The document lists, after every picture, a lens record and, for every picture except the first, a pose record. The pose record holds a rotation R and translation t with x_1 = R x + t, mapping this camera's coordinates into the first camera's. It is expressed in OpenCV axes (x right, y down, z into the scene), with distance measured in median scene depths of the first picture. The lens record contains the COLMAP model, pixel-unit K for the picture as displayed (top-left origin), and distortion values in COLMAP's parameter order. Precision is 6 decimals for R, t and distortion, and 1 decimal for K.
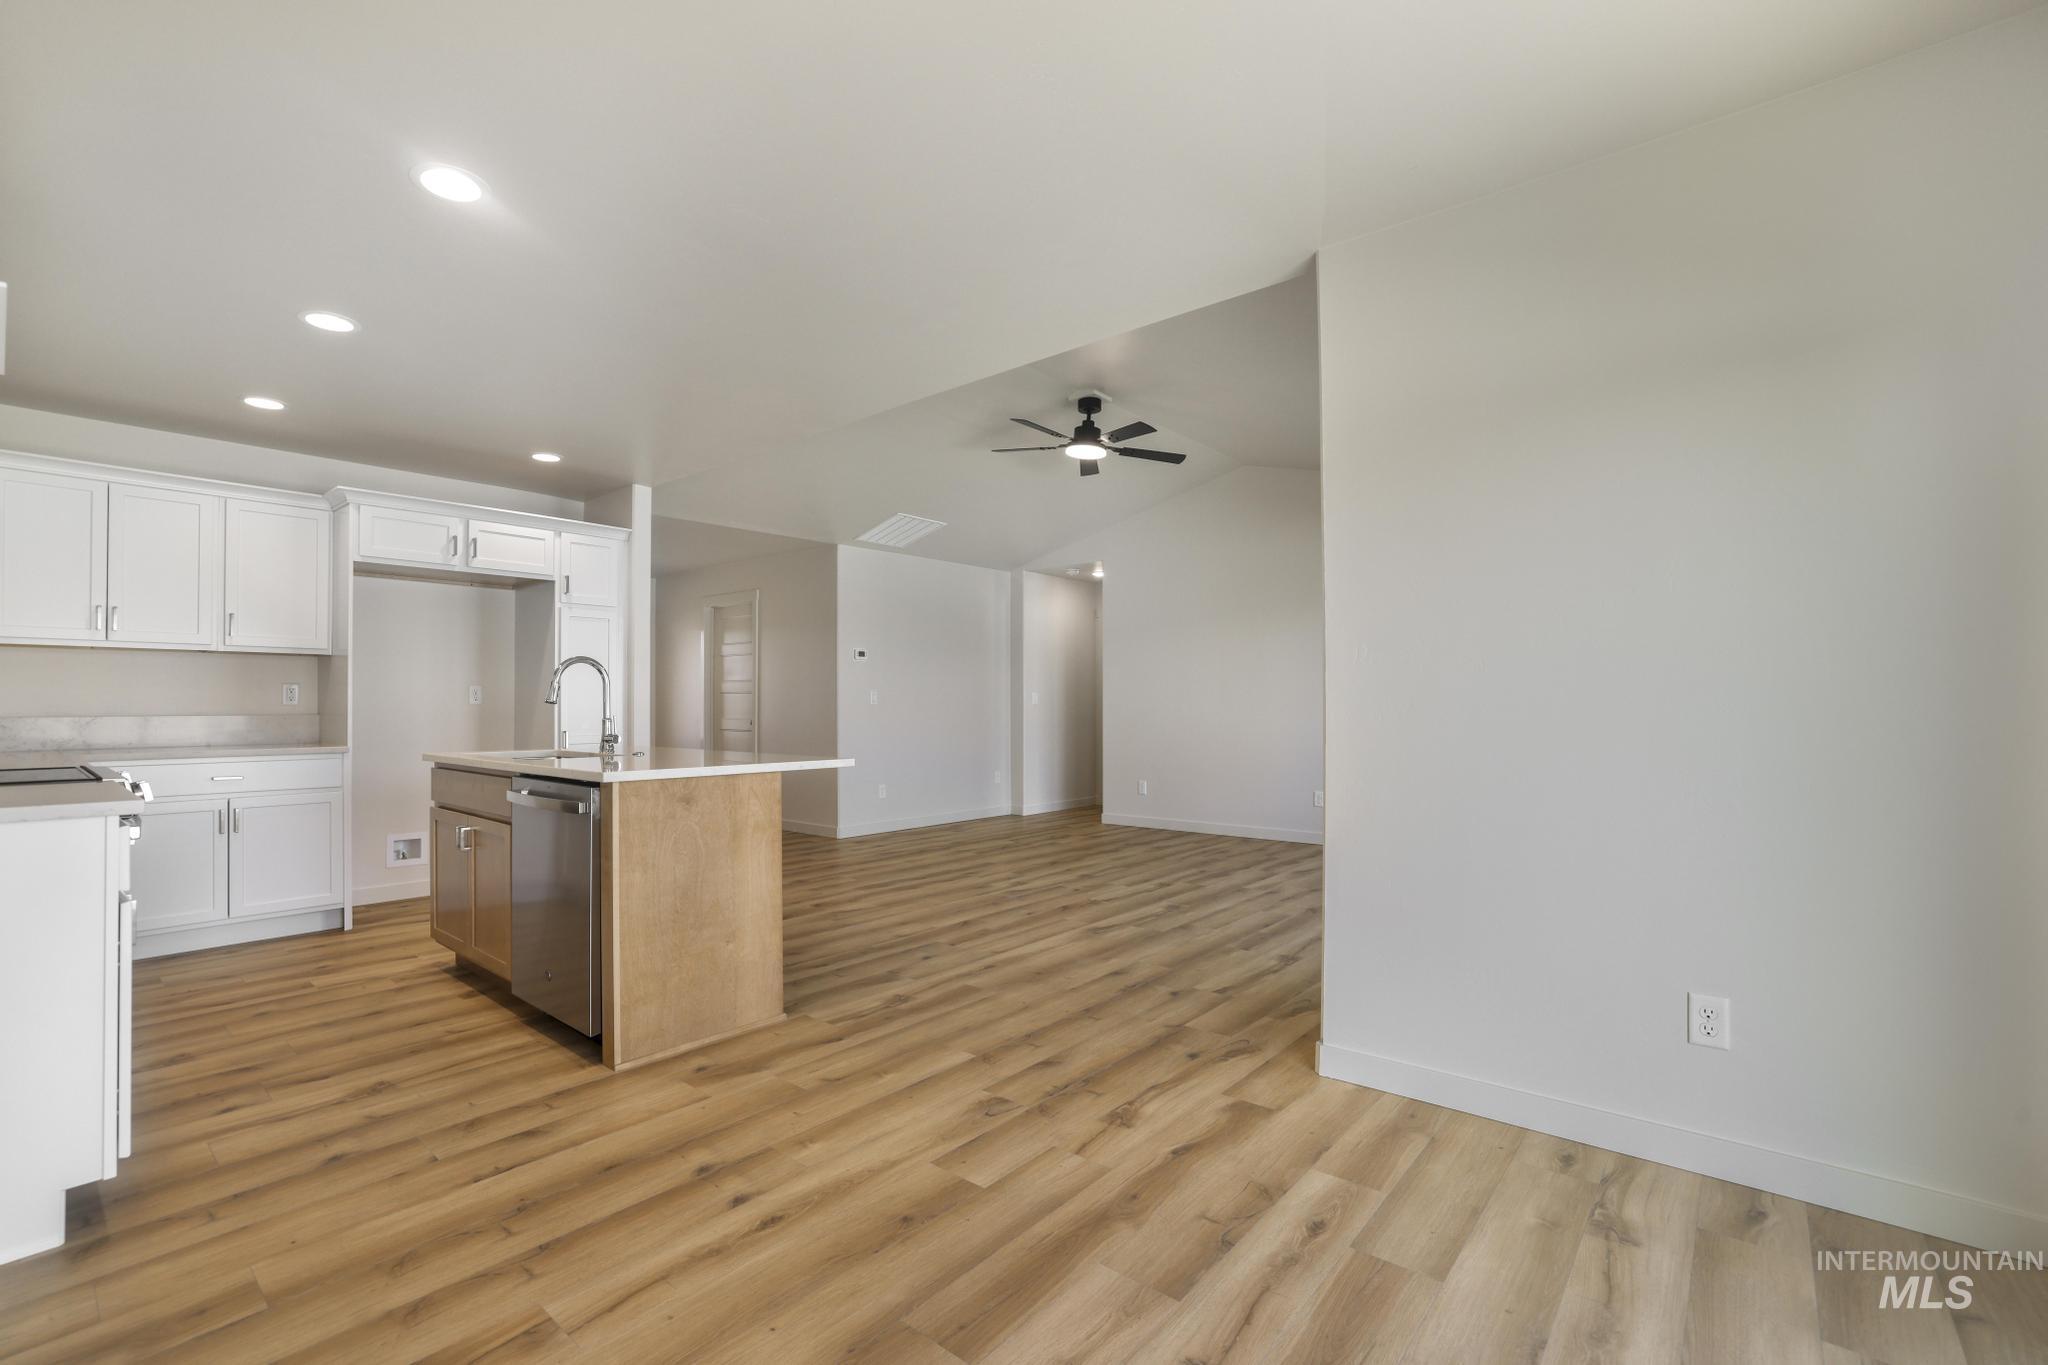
lens RADIAL K [[909.1, 0, 985.4], [0, 909.1, 704.5], [0, 0, 1]] dist [-0.041125, 0.016219]
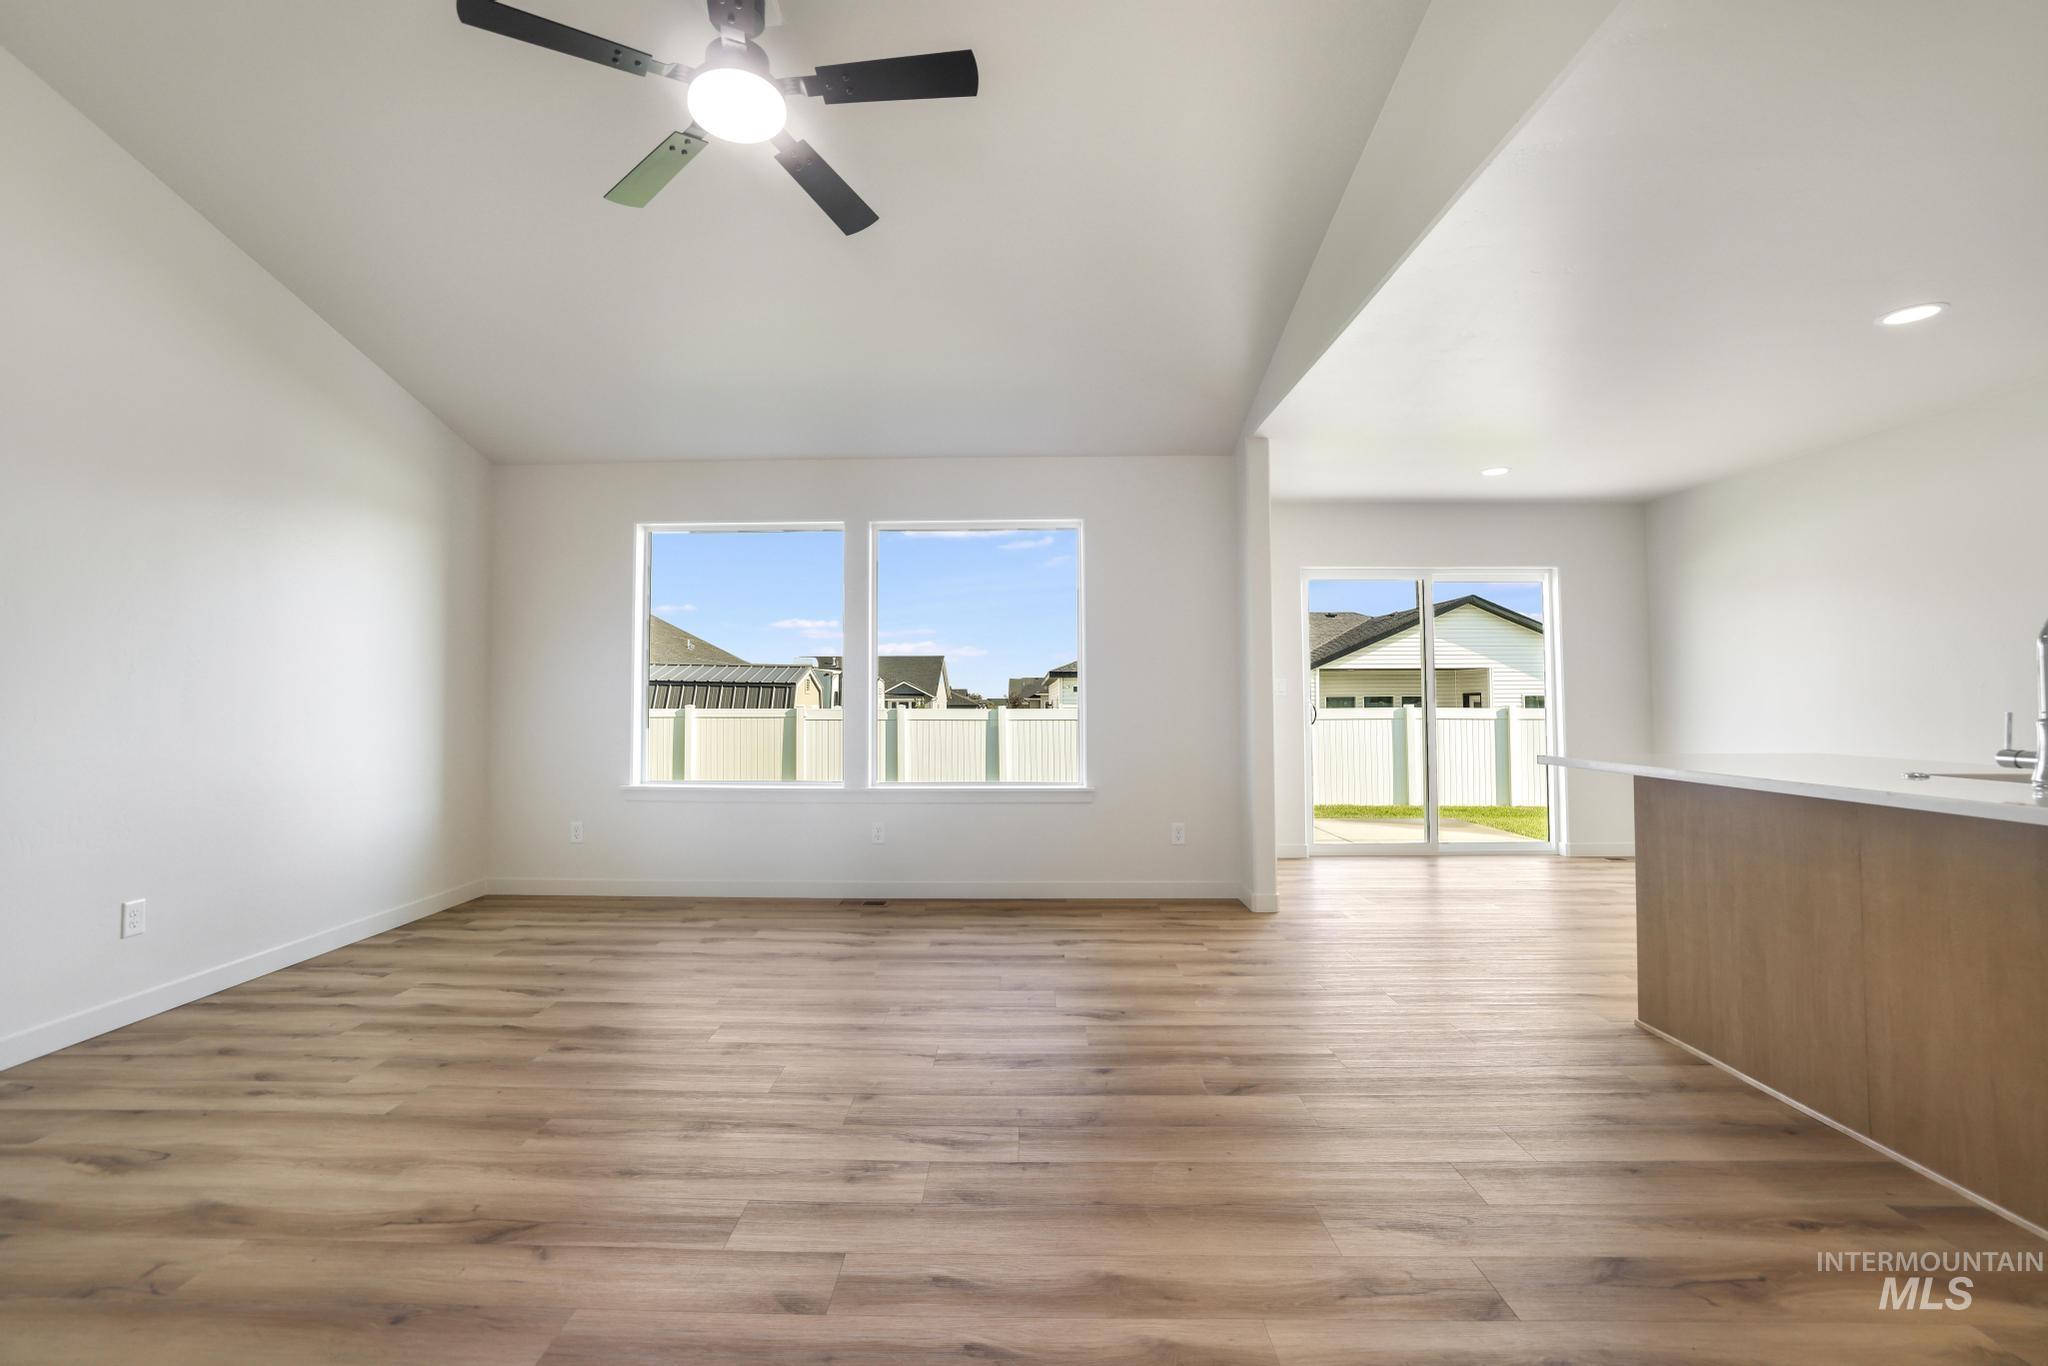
lens RADIAL K [[873.1, 0, 1007.7], [0, 873.1, 675.7], [0, 0, 1]] dist [-0.042193, 0.016799]
pose [[-0.643079, 0.025343, 0.765381, -0.515786], [0.002764, 0.999523, -0.030773, 0.005953], [-0.765795, -0.017673, -0.642842, 2.195933]]
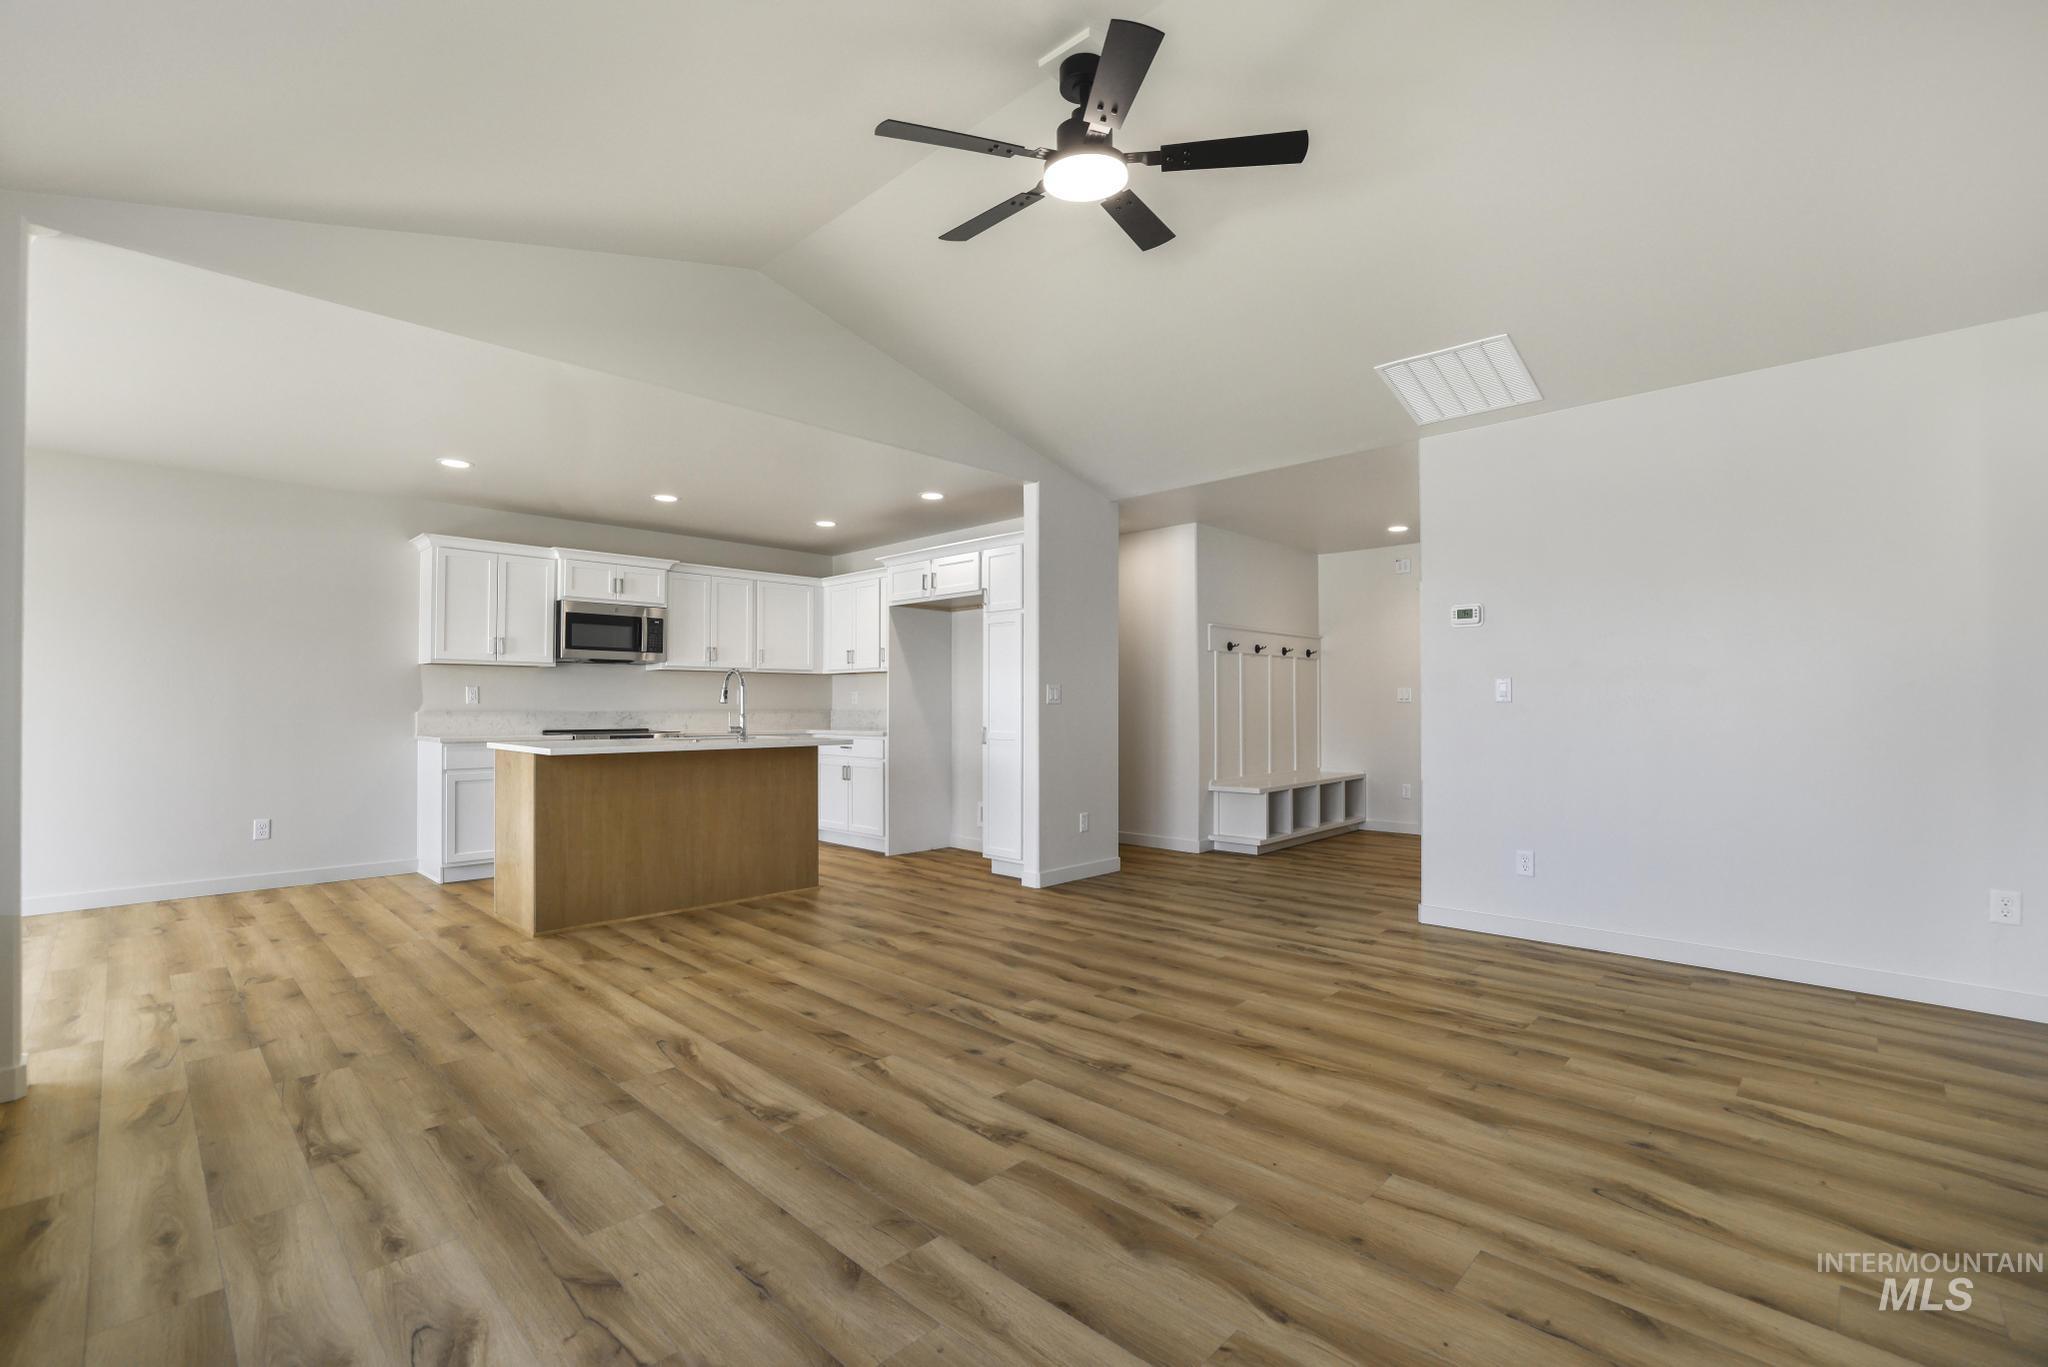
lens RADIAL K [[899.7, 0, 1019.8], [0, 899.7, 695.2], [0, 0, 1]] dist [-0.048620, 0.018586]
pose [[-0.052967, -0.010499, -0.998541, 1.107841], [0.001790, 0.999942, -0.010609, 0.004020], [0.998595, -0.002350, -0.052945, 1.878400]]
